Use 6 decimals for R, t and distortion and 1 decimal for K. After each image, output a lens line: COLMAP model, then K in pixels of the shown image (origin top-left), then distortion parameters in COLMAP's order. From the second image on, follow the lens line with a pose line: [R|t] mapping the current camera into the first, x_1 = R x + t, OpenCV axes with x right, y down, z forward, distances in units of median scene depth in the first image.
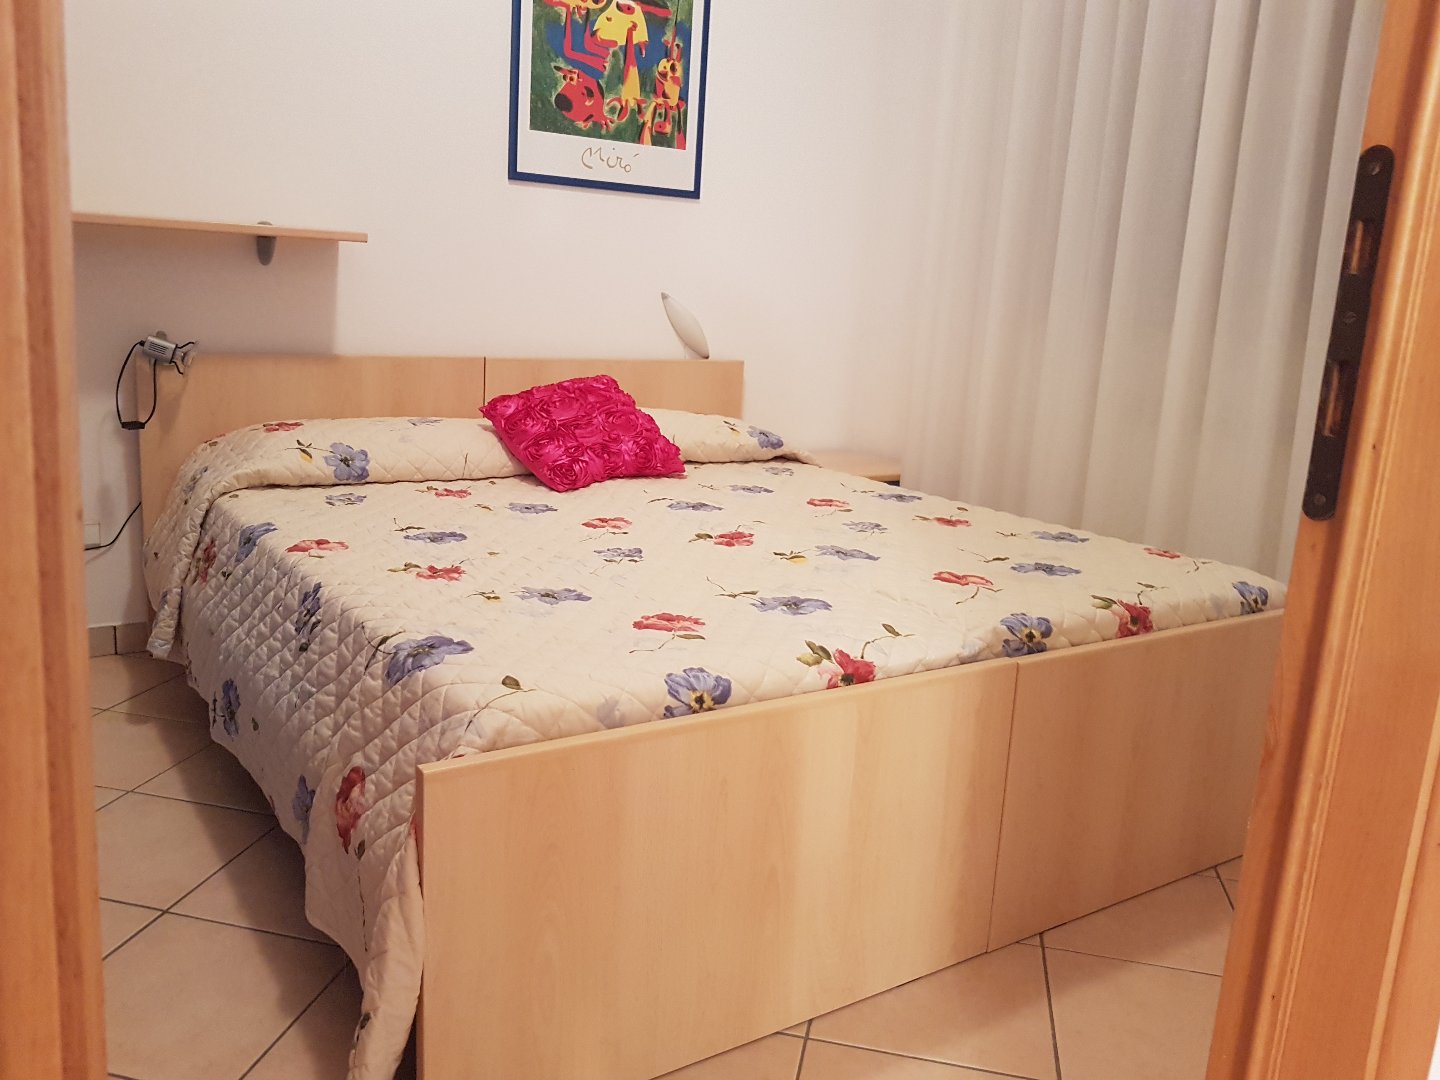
lens RADIAL K [[1109.5, 0, 662.8], [0, 1109.5, 540.1], [0, 0, 1]] dist [-0.027528, 0.000087]
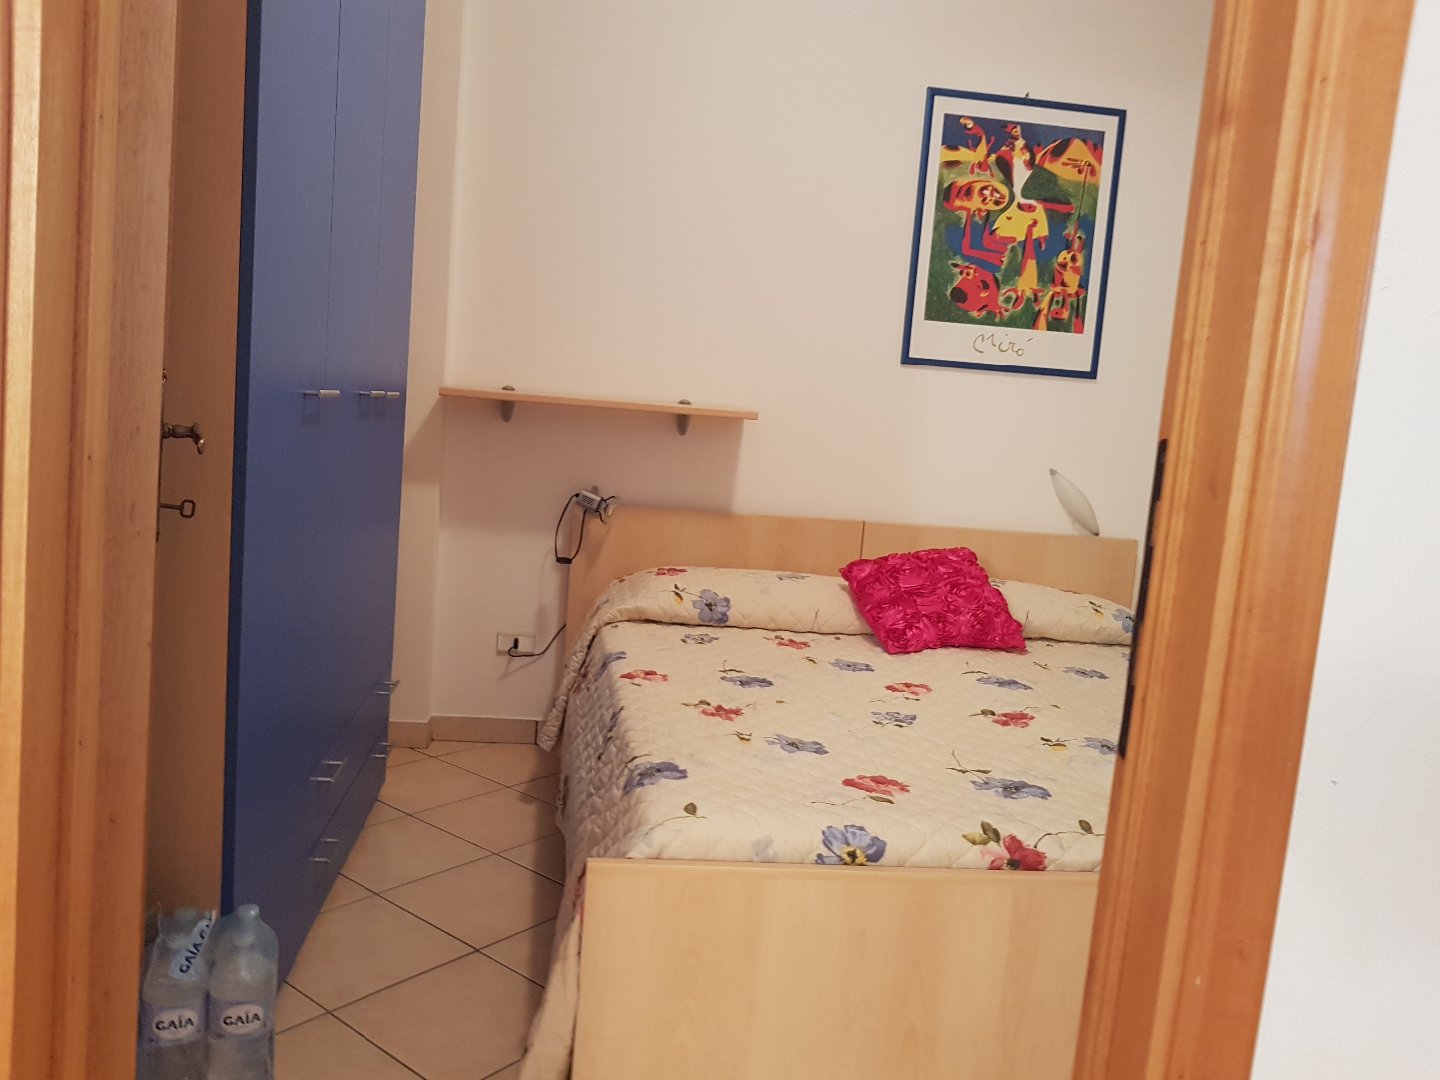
lens RADIAL K [[1109.5, 0, 662.8], [0, 1109.5, 540.1], [0, 0, 1]] dist [-0.027528, 0.000087]
pose [[0.894789, 0.070367, -0.440909, 0.174684], [-0.125534, 0.987317, -0.097191, -0.019972], [0.428478, 0.142315, 0.892274, -0.069917]]
